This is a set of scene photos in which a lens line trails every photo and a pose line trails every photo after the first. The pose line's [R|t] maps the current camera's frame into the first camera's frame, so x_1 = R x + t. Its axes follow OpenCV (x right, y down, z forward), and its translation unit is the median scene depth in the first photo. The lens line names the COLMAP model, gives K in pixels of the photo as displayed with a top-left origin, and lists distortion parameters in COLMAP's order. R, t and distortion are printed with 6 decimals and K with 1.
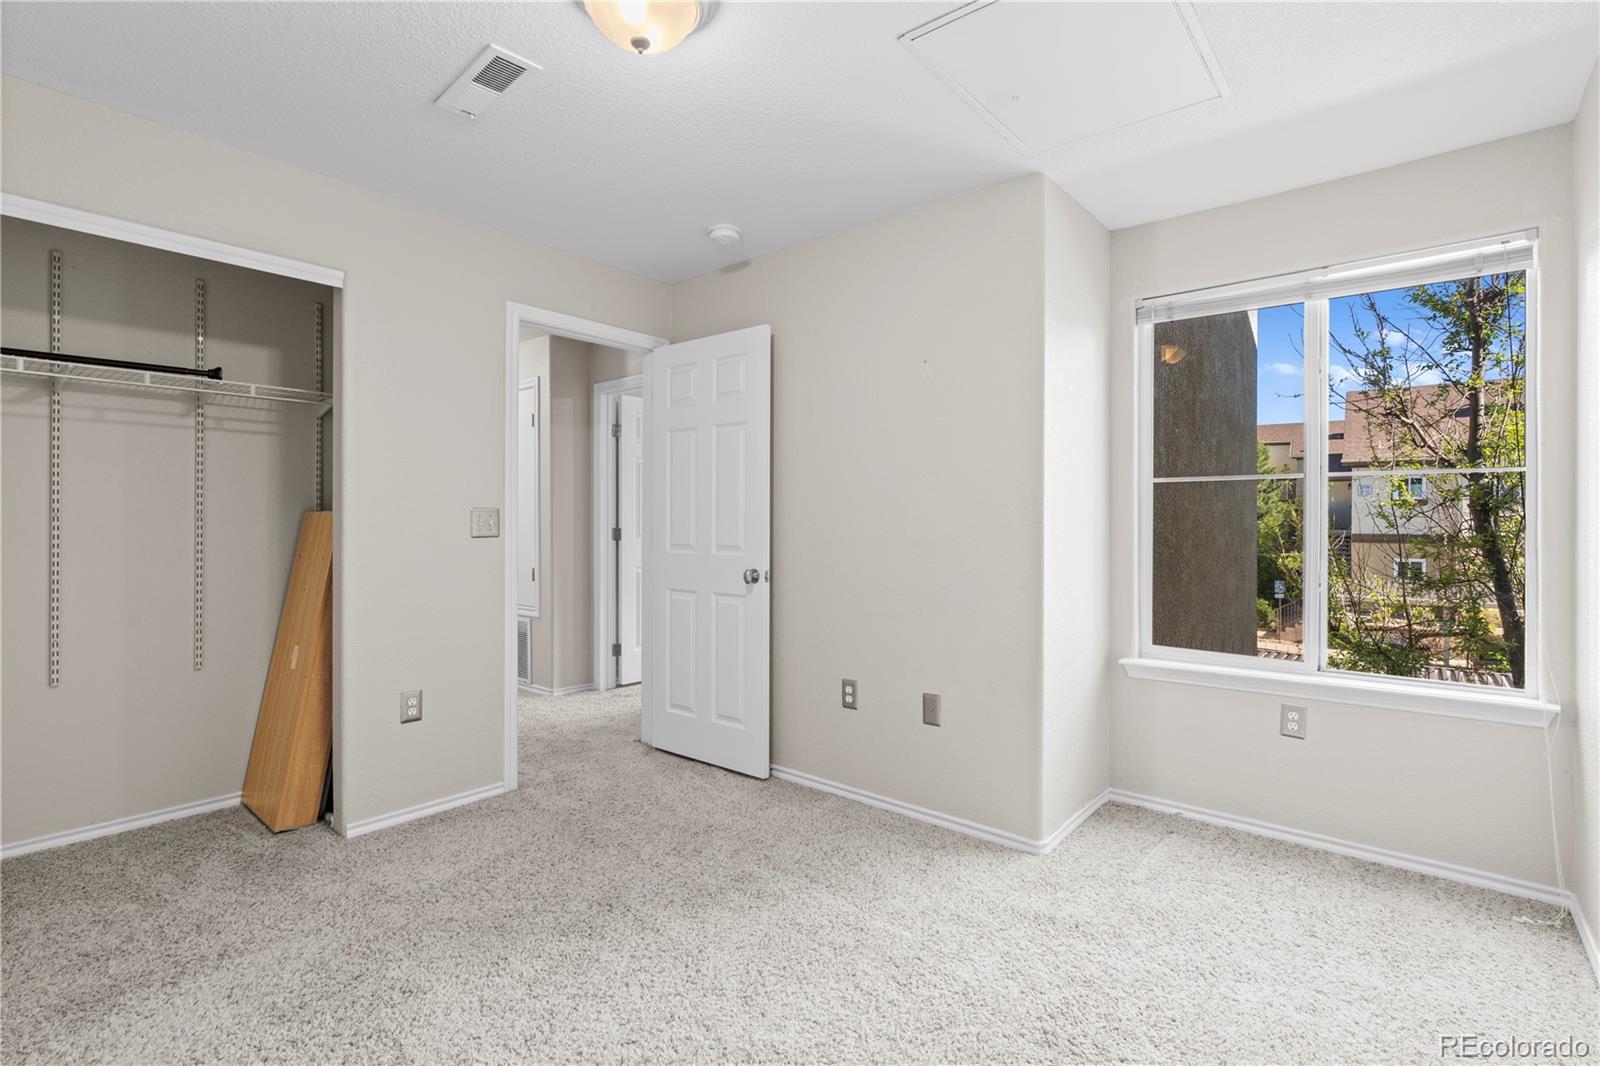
lens RADIAL K [[742.7, 0, 810.1], [0, 742.7, 525.1], [0, 0, 1]] dist [-0.004063, 0.002506]
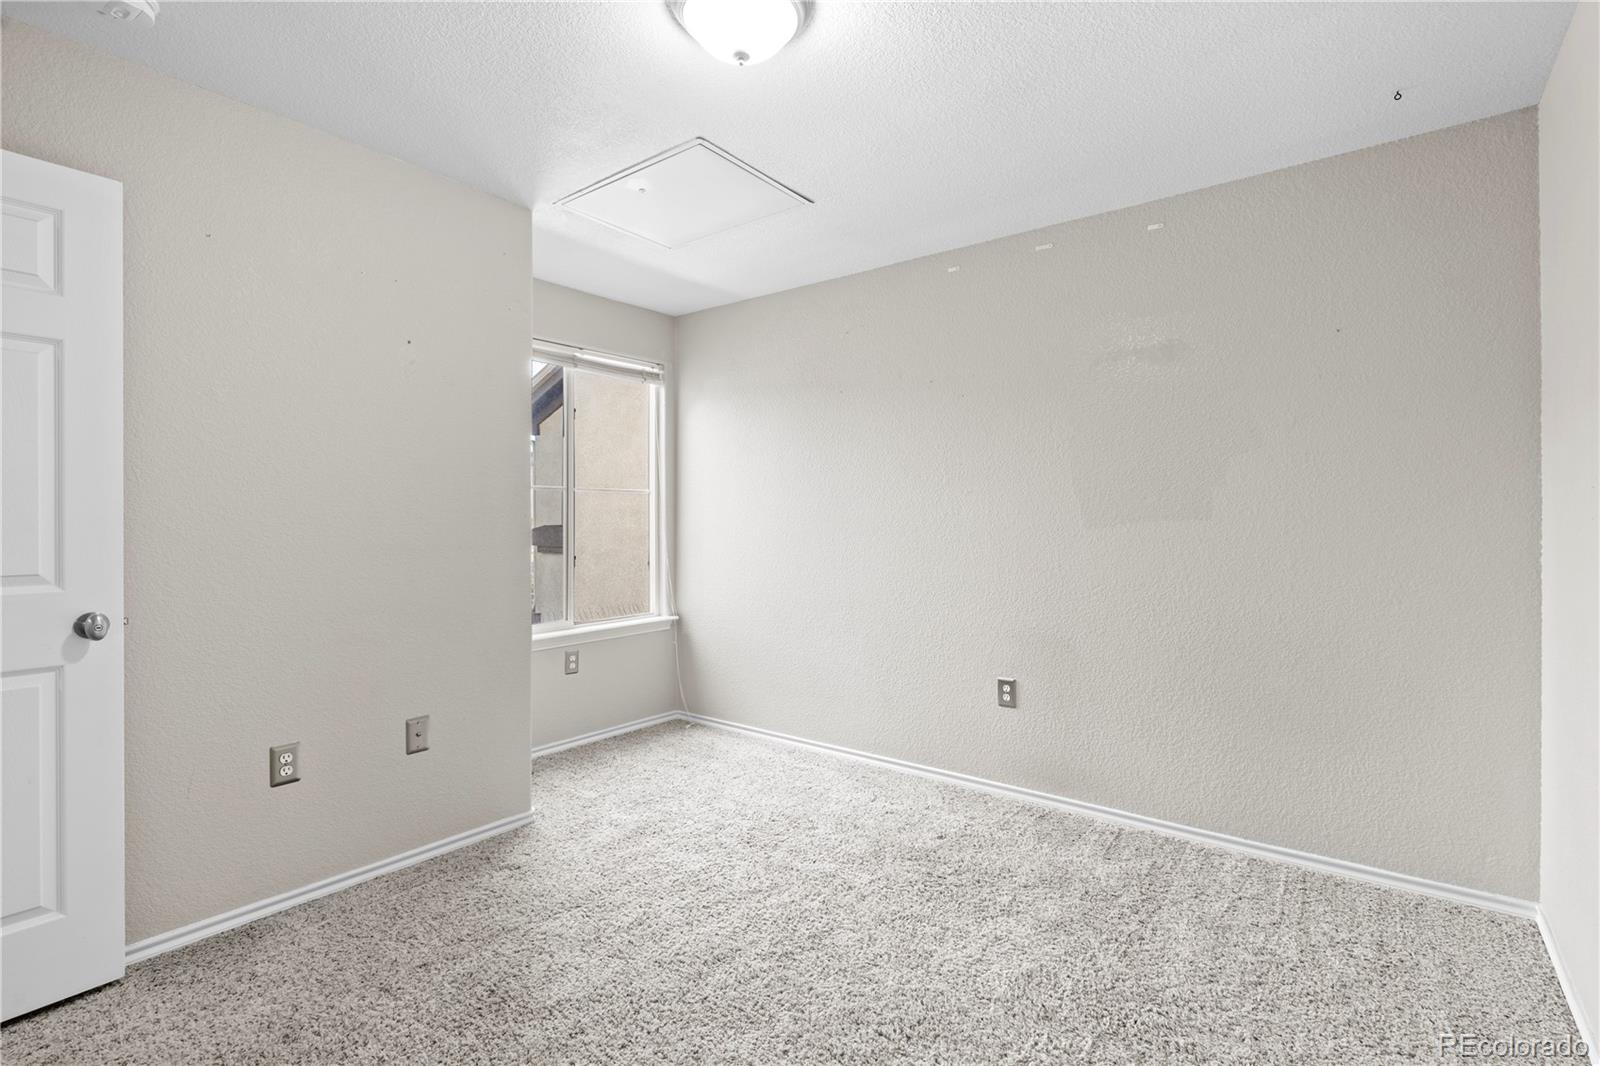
lens RADIAL K [[742.7, 0, 809.5], [0, 742.7, 526.6], [0, 0, 1]] dist [-0.004063, 0.002506]
pose [[-0.037456, -0.011464, 0.999233, -0.785226], [0.003960, 0.999925, 0.011620, -0.010308], [-0.999290, 0.004393, -0.037407, 0.598425]]
